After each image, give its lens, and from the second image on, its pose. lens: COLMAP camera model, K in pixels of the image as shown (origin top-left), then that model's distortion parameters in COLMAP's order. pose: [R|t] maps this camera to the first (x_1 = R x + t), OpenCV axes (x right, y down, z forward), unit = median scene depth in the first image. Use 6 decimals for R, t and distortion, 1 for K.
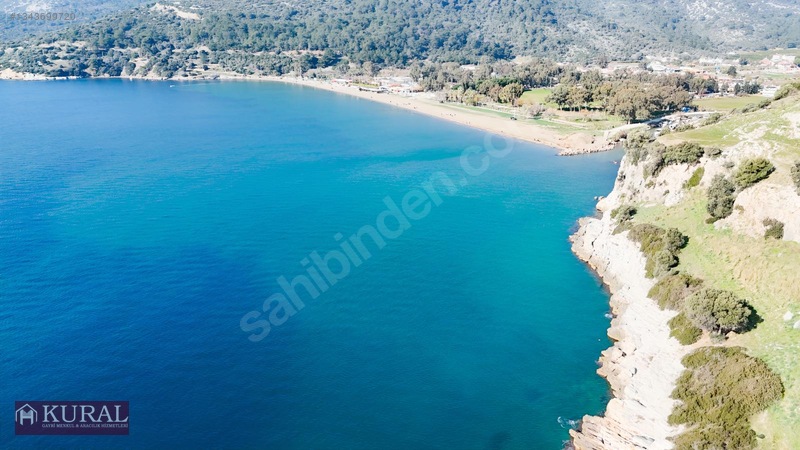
lens RADIAL K [[586.5, 0, 400.0], [0, 586.5, 225.0], [0, 0, 1]] dist [0.064020, -0.065783]
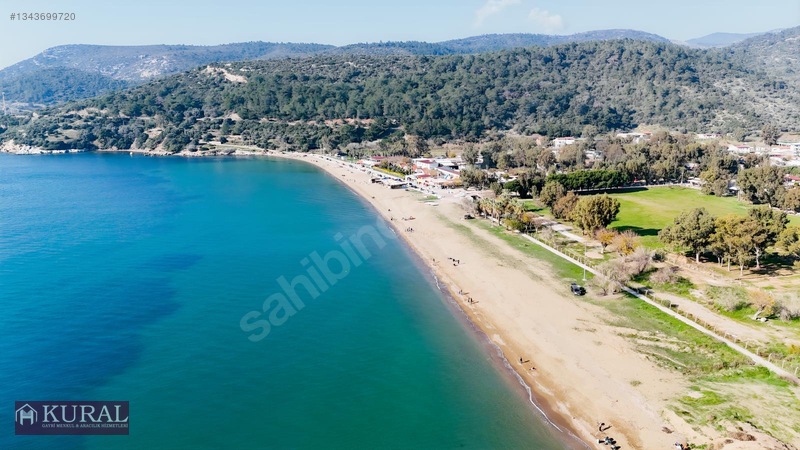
lens RADIAL K [[586.5, 0, 400.0], [0, 586.5, 225.0], [0, 0, 1]] dist [0.064020, -0.065783]
pose [[0.977424, 0.040433, -0.207382, 0.069411], [-0.060106, 0.994176, -0.089454, -0.082874], [0.202557, 0.099899, 0.974162, 0.244978]]
